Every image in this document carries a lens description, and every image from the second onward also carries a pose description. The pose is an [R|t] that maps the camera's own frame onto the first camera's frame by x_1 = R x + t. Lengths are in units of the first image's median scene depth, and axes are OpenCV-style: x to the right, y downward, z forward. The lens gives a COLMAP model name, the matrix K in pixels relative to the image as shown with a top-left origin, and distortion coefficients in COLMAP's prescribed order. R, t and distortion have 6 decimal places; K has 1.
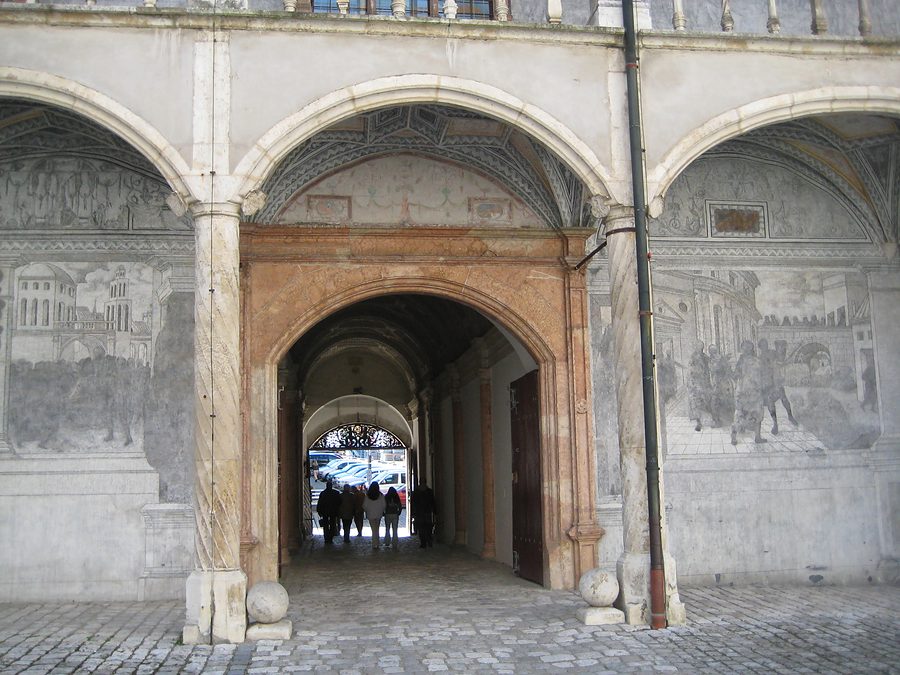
lens RADIAL K [[929.0, 0, 452.4], [0, 929.0, 345.1], [0, 0, 1]] dist [-0.156887, 0.208007]
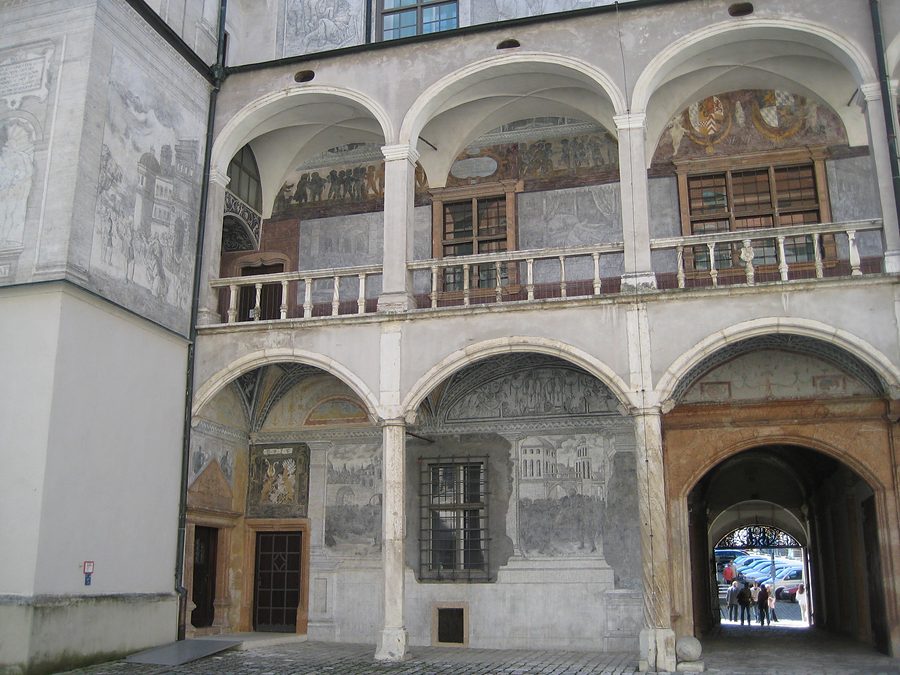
lens RADIAL K [[929.0, 0, 452.4], [0, 929.0, 345.1], [0, 0, 1]] dist [-0.156887, 0.208007]
pose [[0.909415, -0.077693, -0.408568, 0.096759], [0.035871, 0.993388, -0.109059, -0.078772], [0.414340, 0.084524, 0.906189, -0.558646]]
